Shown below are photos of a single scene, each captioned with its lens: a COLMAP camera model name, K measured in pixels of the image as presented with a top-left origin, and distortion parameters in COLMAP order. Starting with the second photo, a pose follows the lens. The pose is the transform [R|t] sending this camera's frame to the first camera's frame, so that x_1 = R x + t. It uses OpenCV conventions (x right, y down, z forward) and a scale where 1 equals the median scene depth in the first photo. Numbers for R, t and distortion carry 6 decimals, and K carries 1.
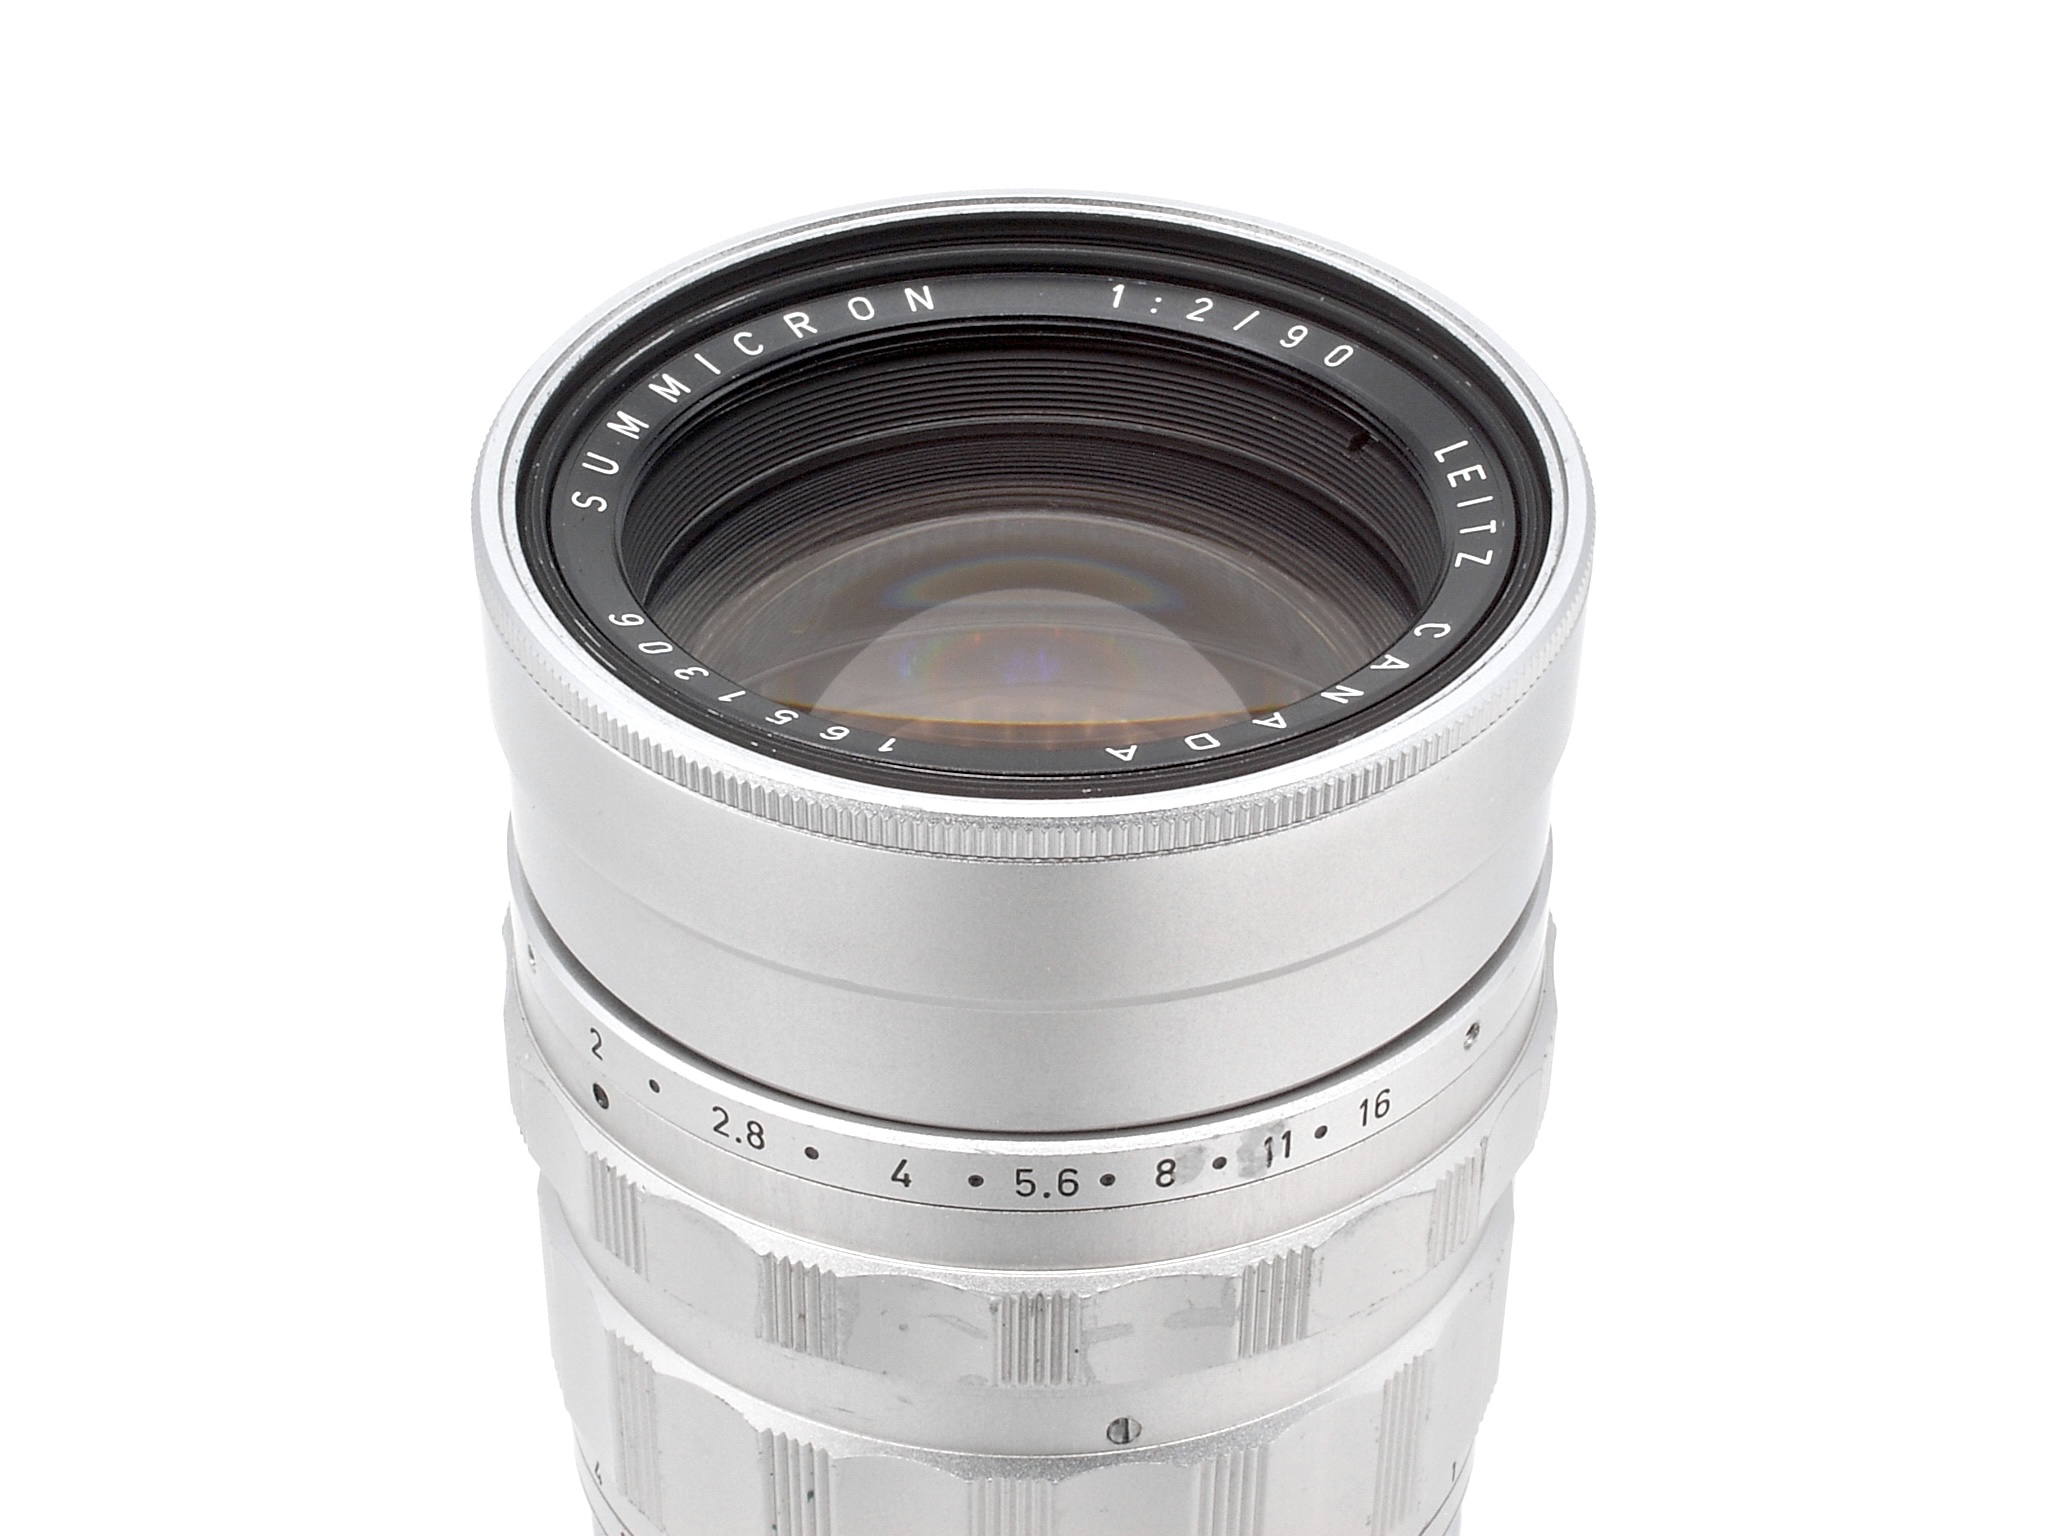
lens RADIAL K [[3904.1, 0, 1009.6], [0, 3904.1, 770.1], [0, 0, 1]] dist [-0.047046, 0.000000]
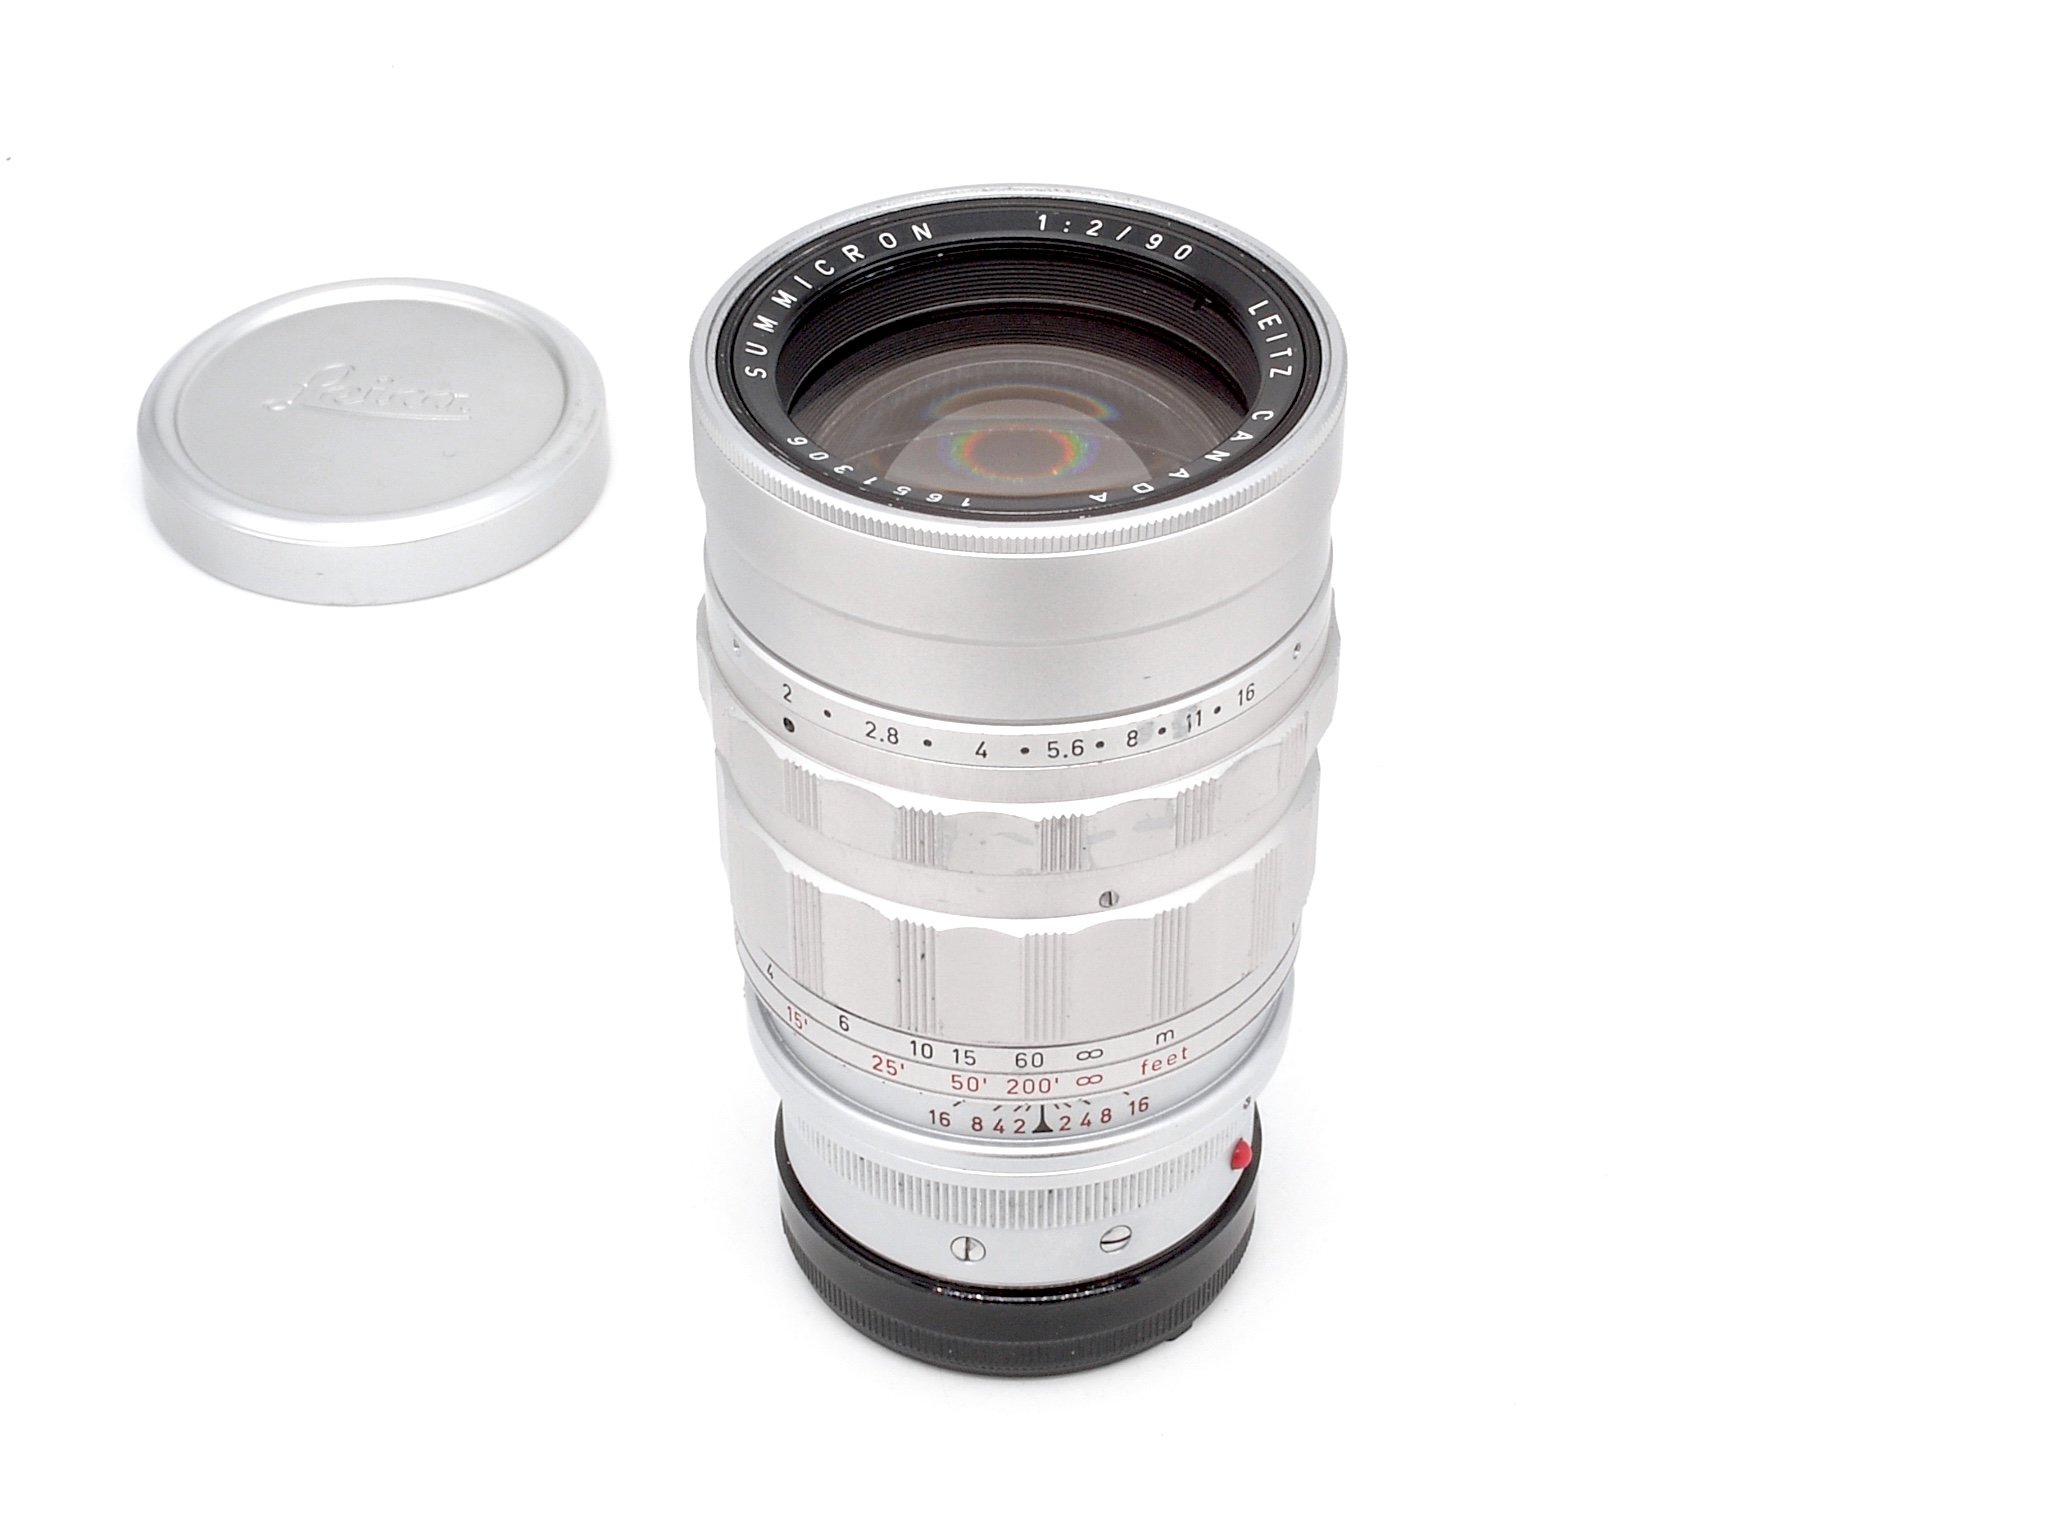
lens RADIAL K [[3904.1, 0, 1033.9], [0, 3904.1, 771.1], [0, 0, 1]] dist [-0.047046, 0.000000]
pose [[0.992914, -0.075841, 0.091487, -0.157762], [0.070774, 0.995838, 0.057418, 0.014271], [-0.095461, -0.050536, 0.994150, -0.698118]]
